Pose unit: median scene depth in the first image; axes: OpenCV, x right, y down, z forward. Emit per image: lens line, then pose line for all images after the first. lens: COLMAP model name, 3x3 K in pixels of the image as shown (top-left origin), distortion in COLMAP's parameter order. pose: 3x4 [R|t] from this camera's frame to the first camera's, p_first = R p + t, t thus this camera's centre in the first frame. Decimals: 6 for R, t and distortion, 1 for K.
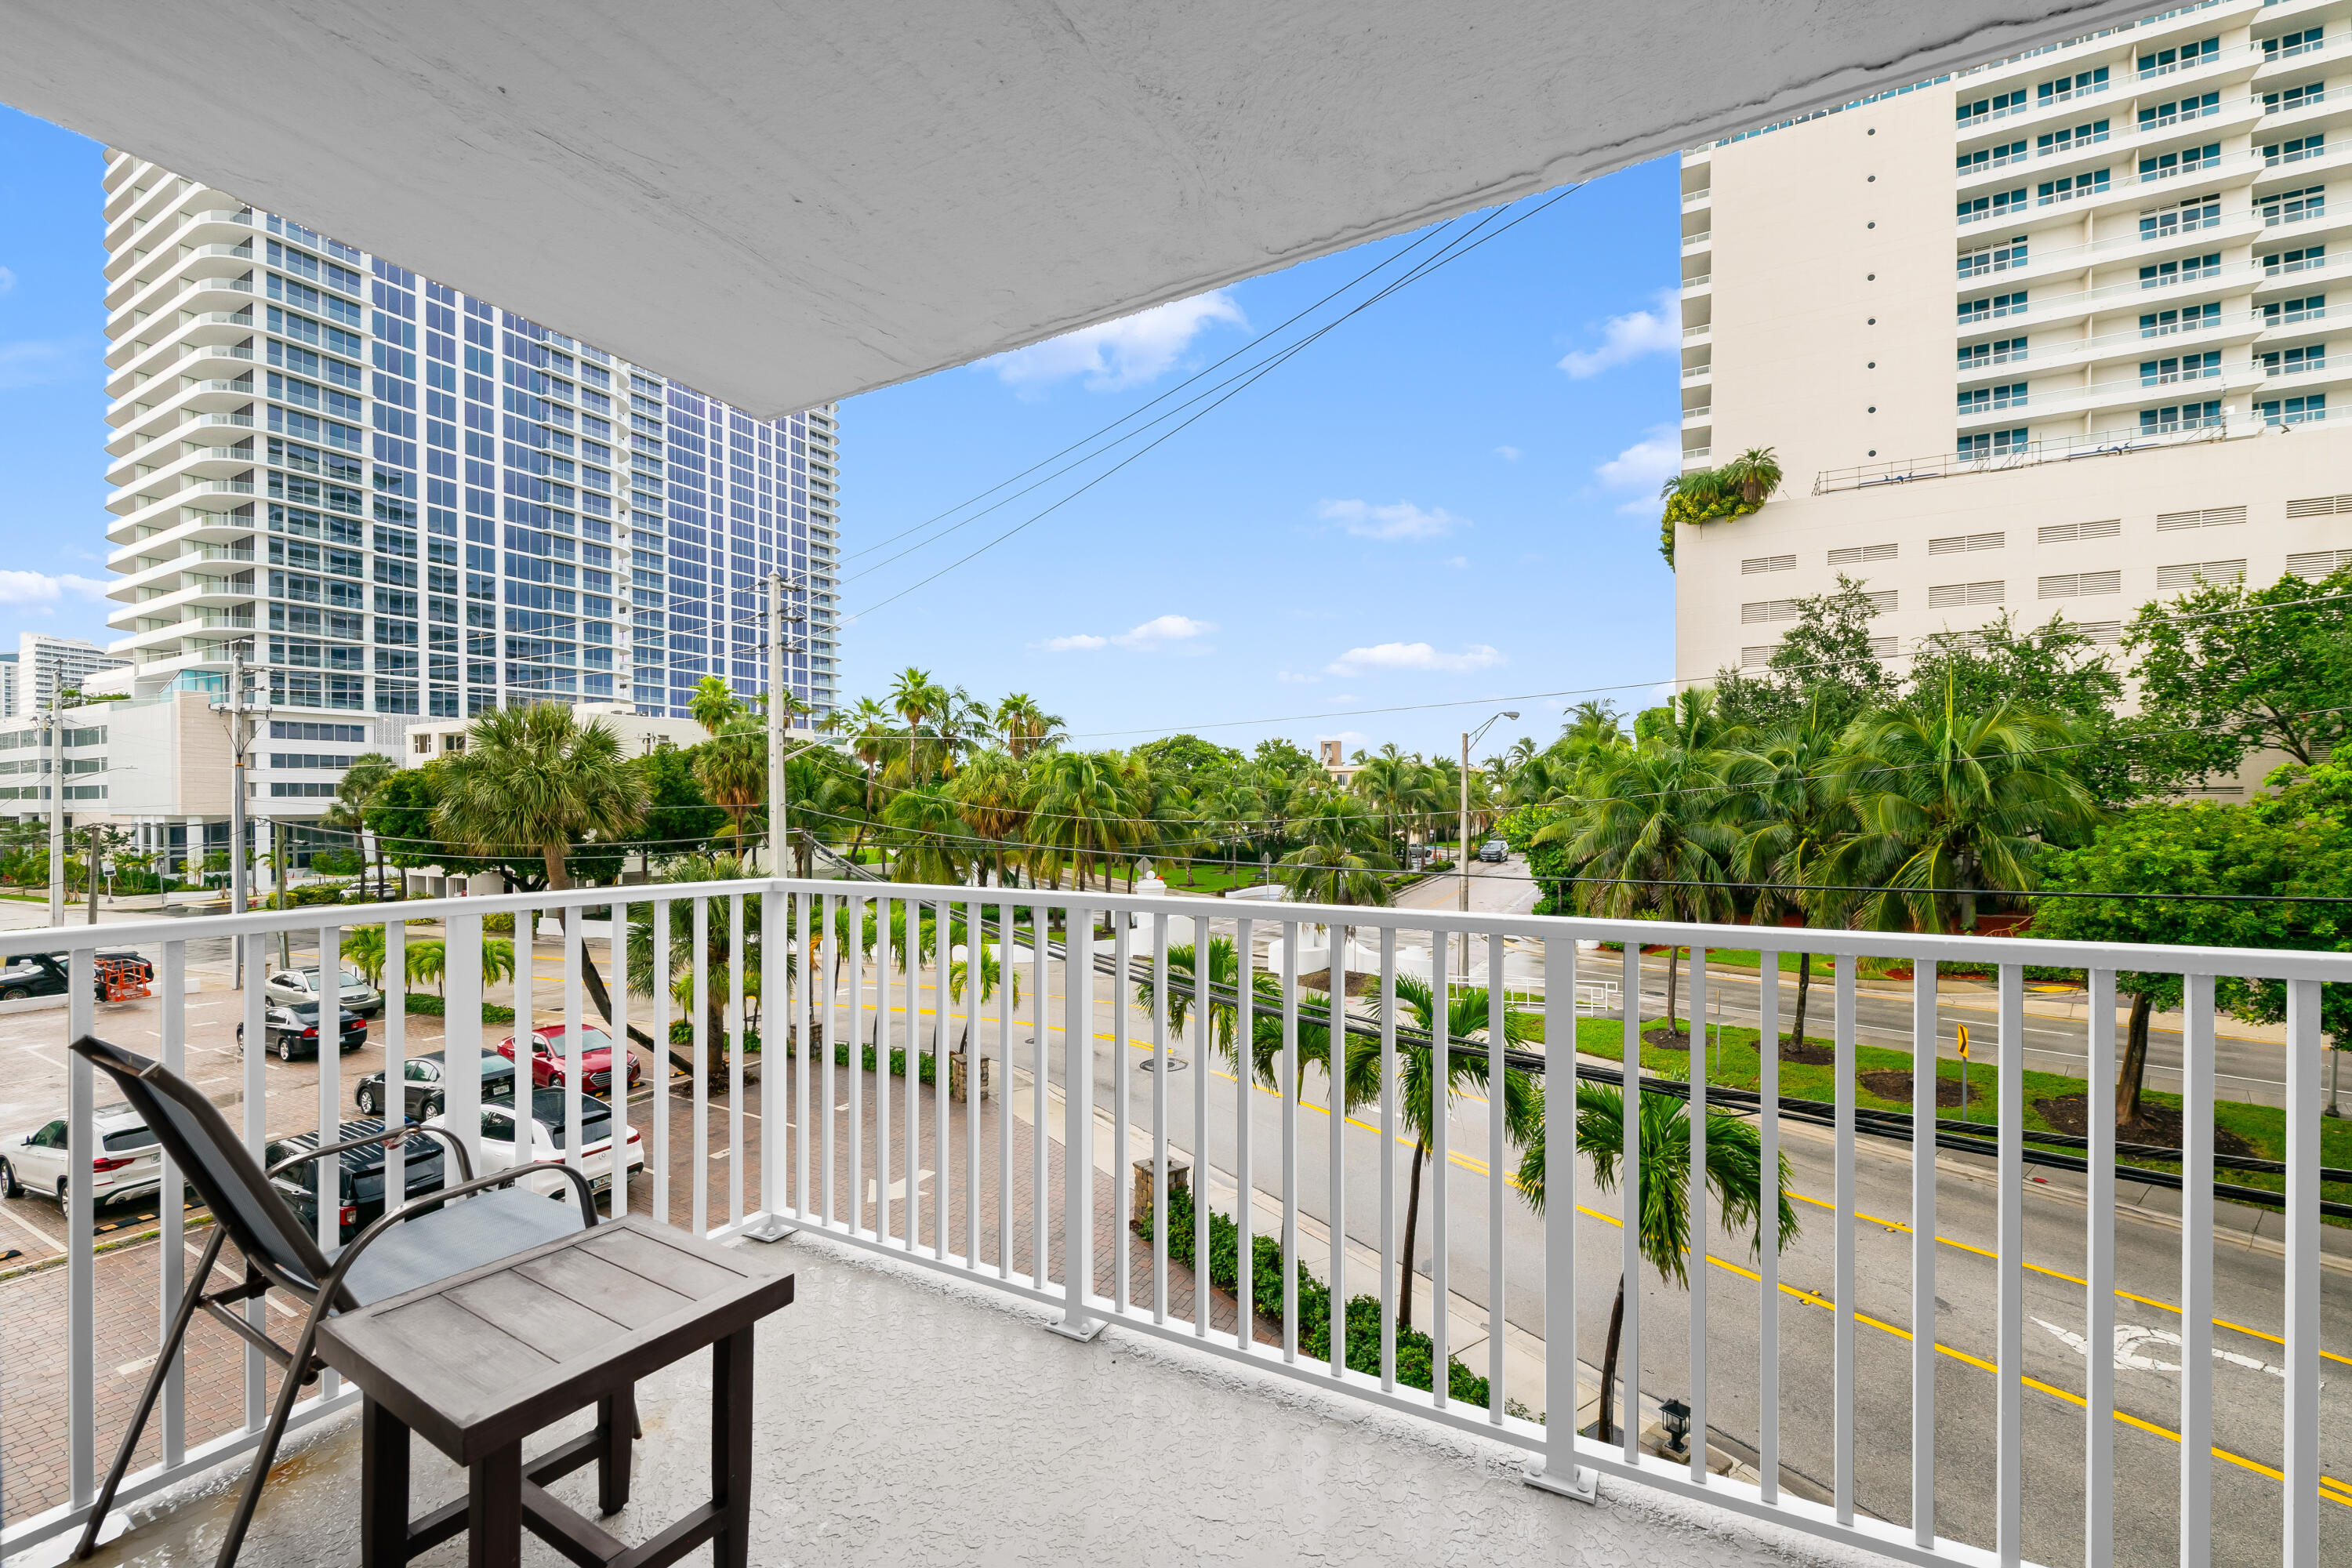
lens RADIAL K [[936.0, 0, 1202.2], [0, 936.0, 823.8], [0, 0, 1]] dist [0.003594, -0.004509]
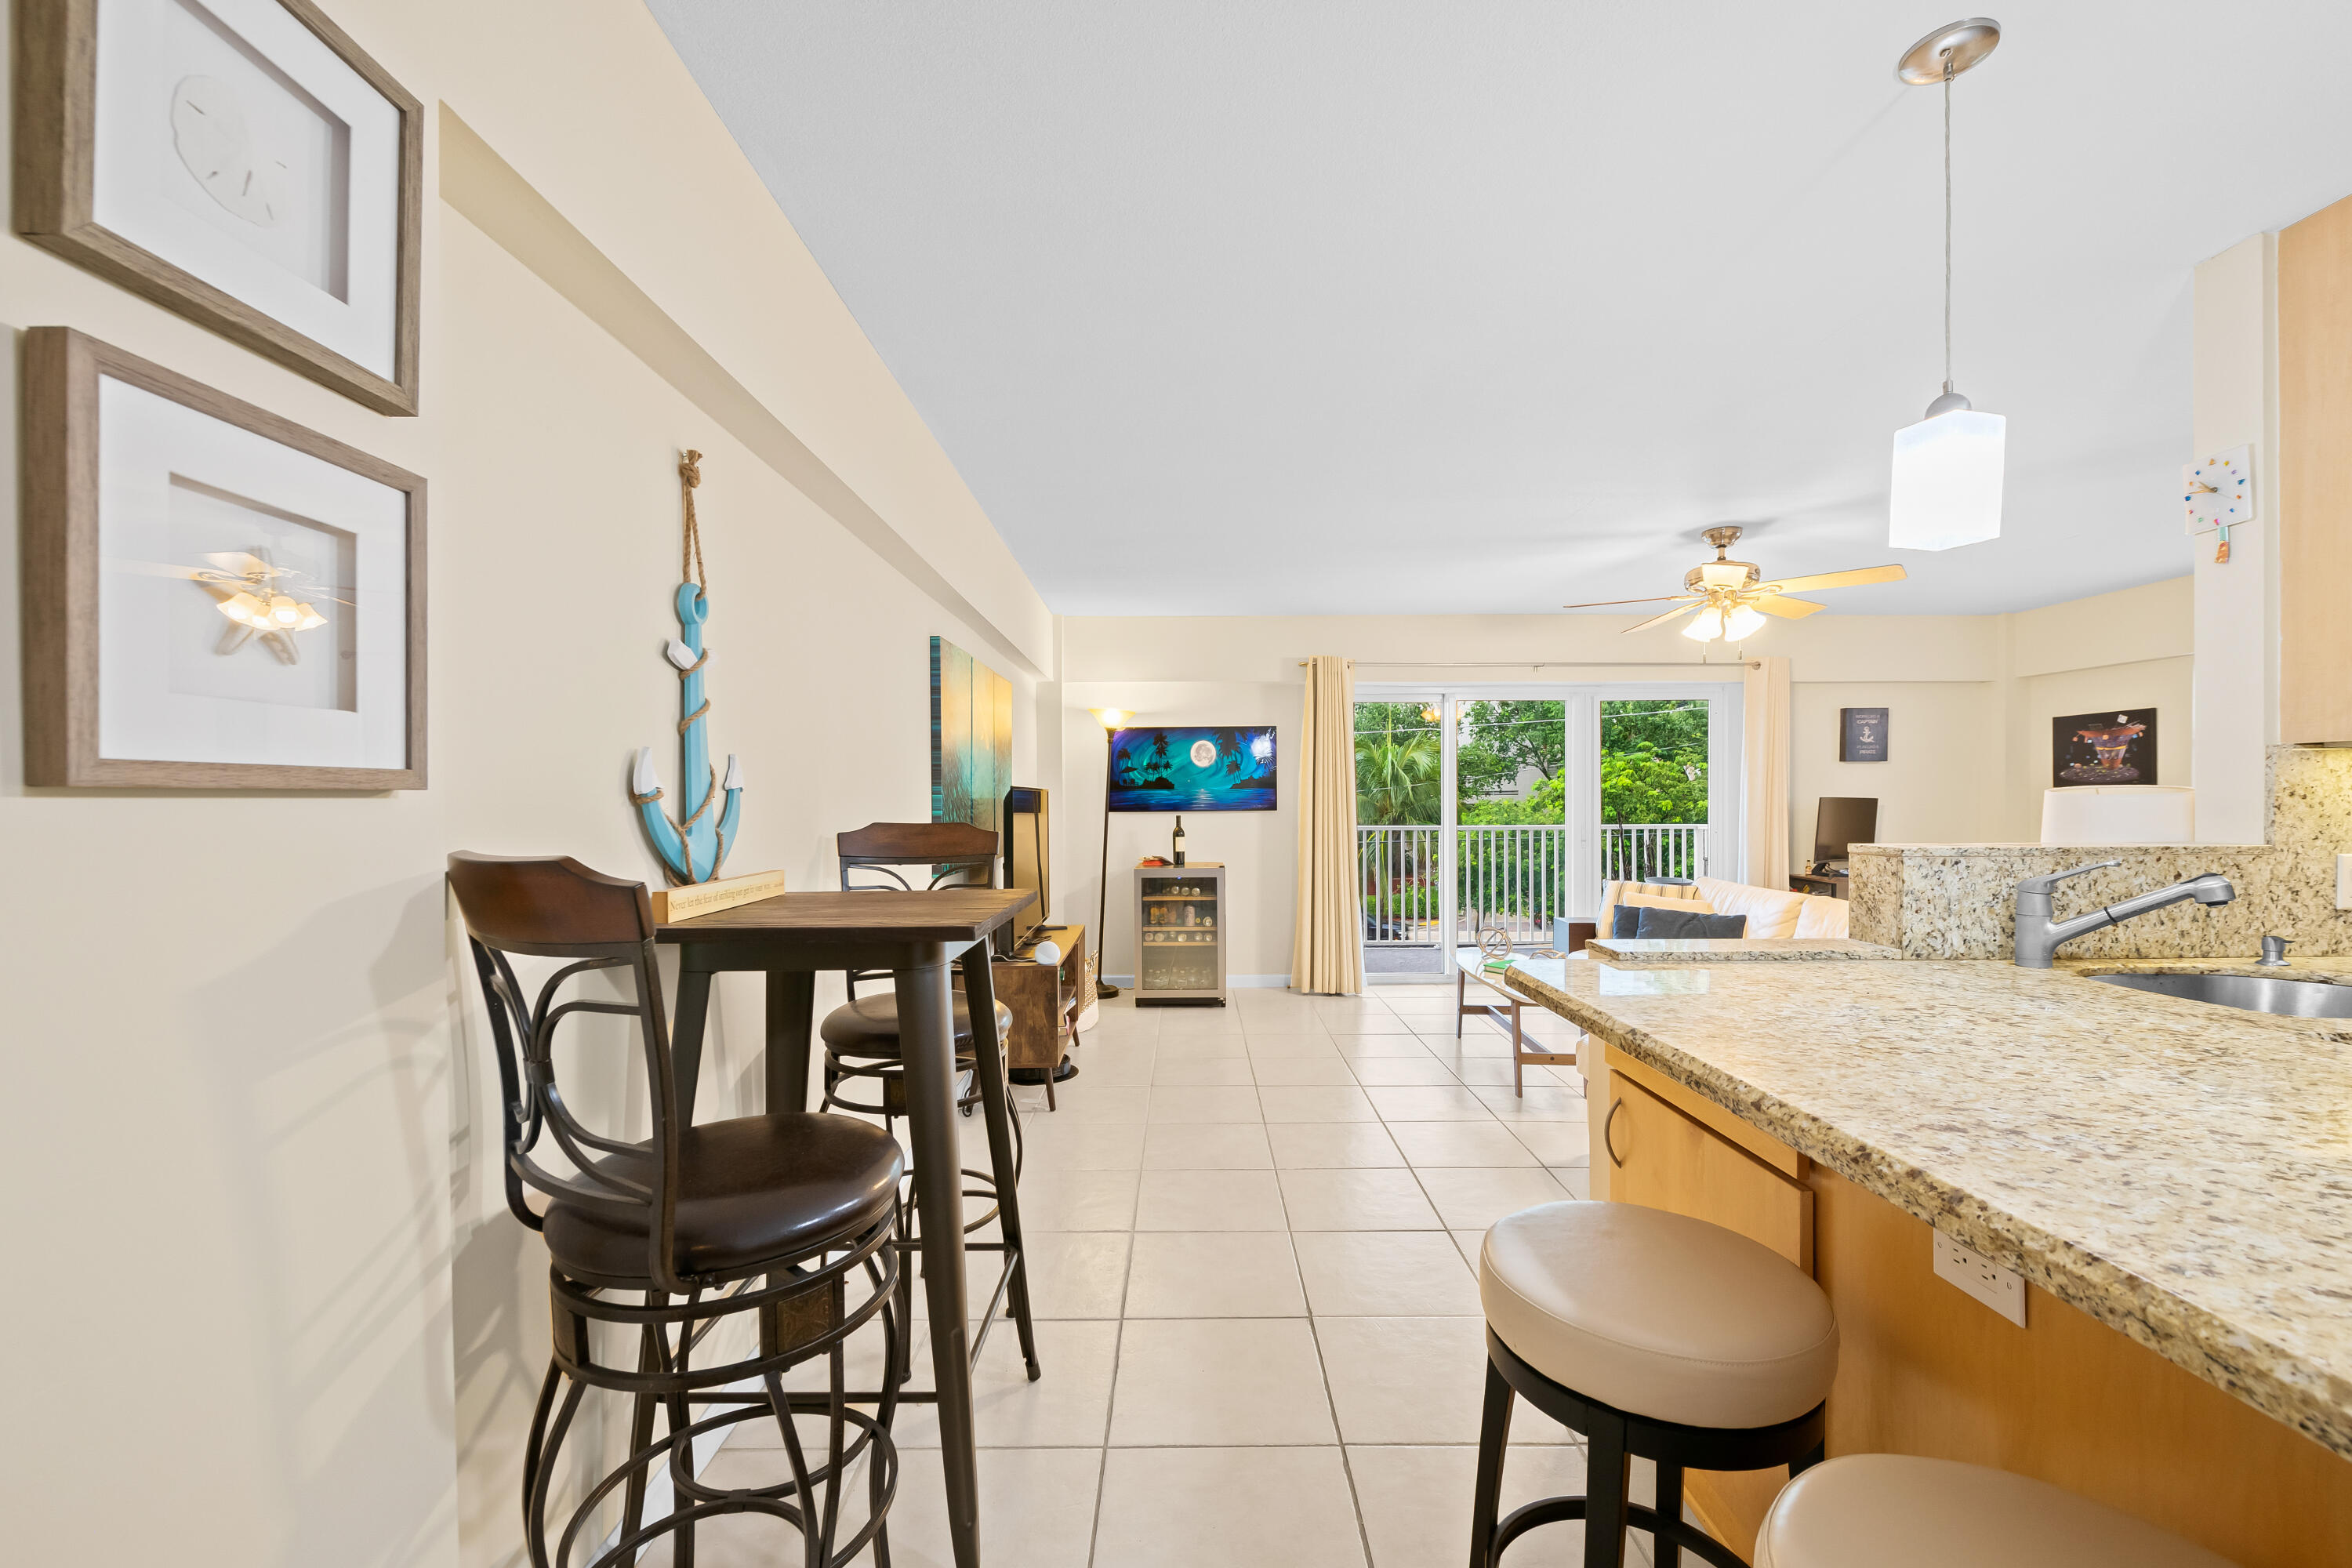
lens RADIAL K [[936.0, 0, 1190.6], [0, 936.0, 810.8], [0, 0, 1]] dist [0.003594, -0.004509]
pose [[0.874890, -0.006481, 0.484279, -0.110032], [0.012590, 0.999877, -0.009364, 0.002439], [-0.484158, 0.014289, 0.874864, -0.092524]]
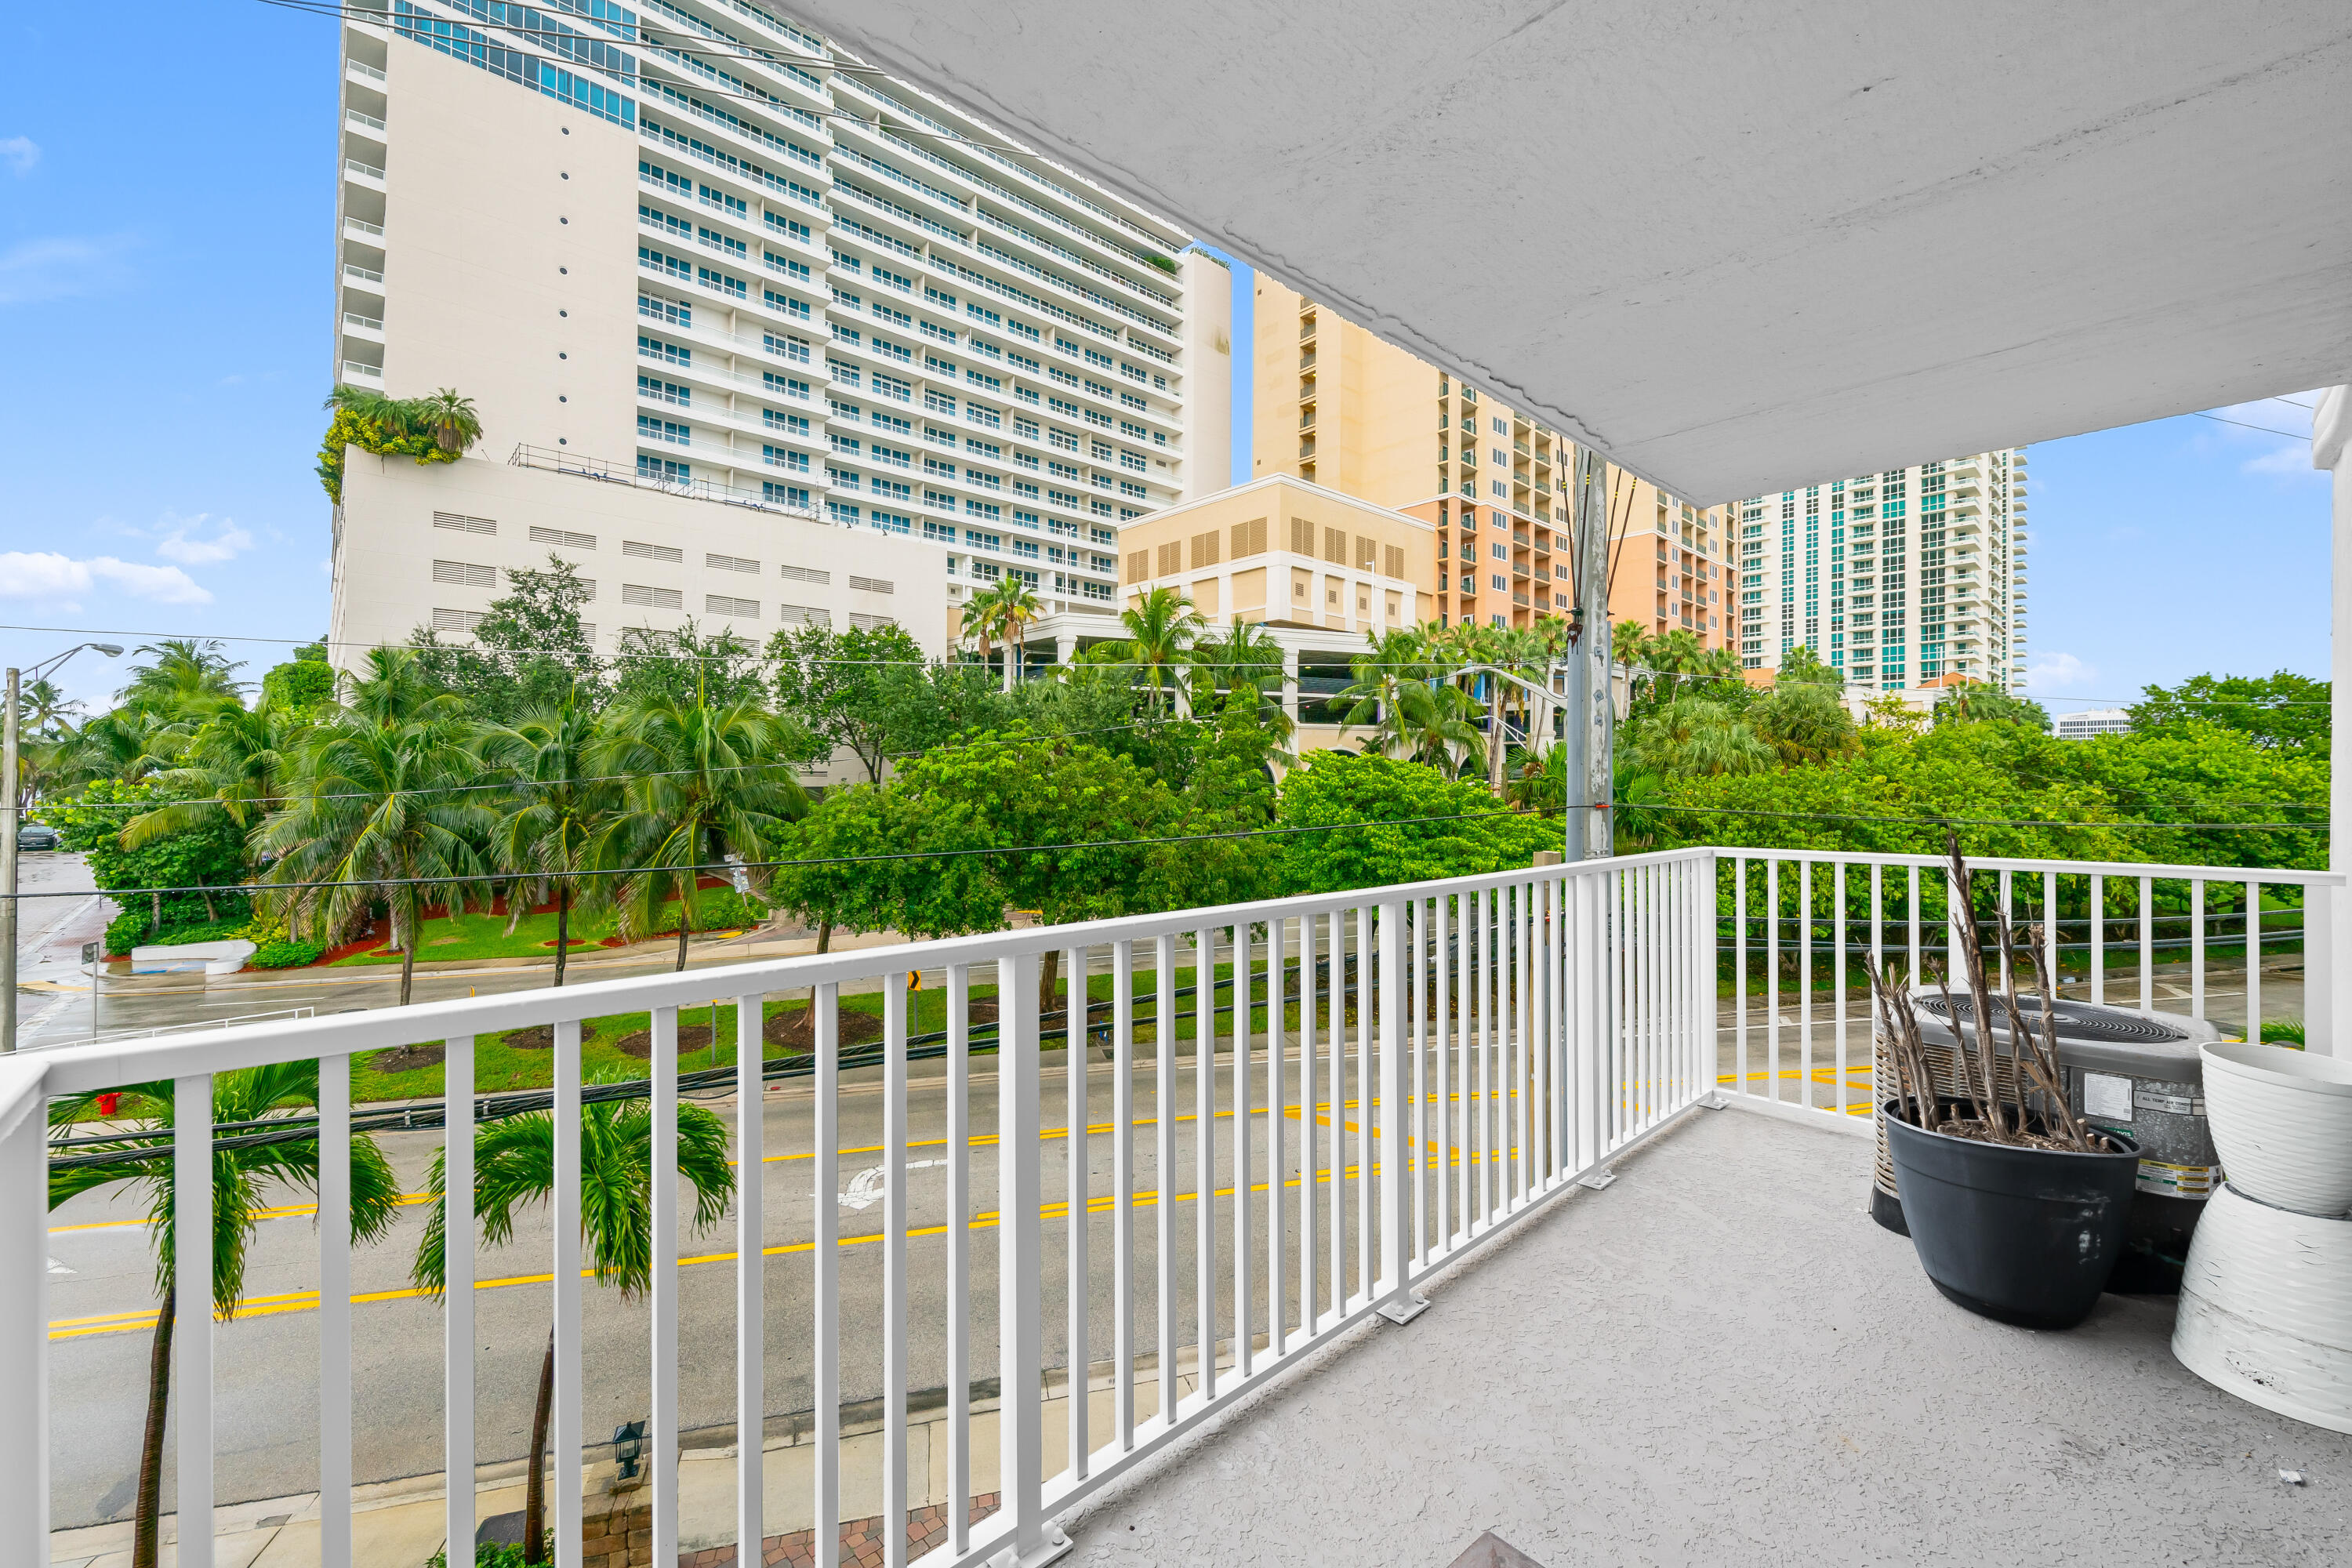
lens RADIAL K [[936.0, 0, 1172.4], [0, 936.0, 790.2], [0, 0, 1]] dist [0.003594, -0.004509]
pose [[0.332372, -0.002962, 0.943144, -0.039146], [0.013660, 0.999905, -0.001674, -0.001578], [-0.943049, 0.013440, 0.332381, 0.035776]]
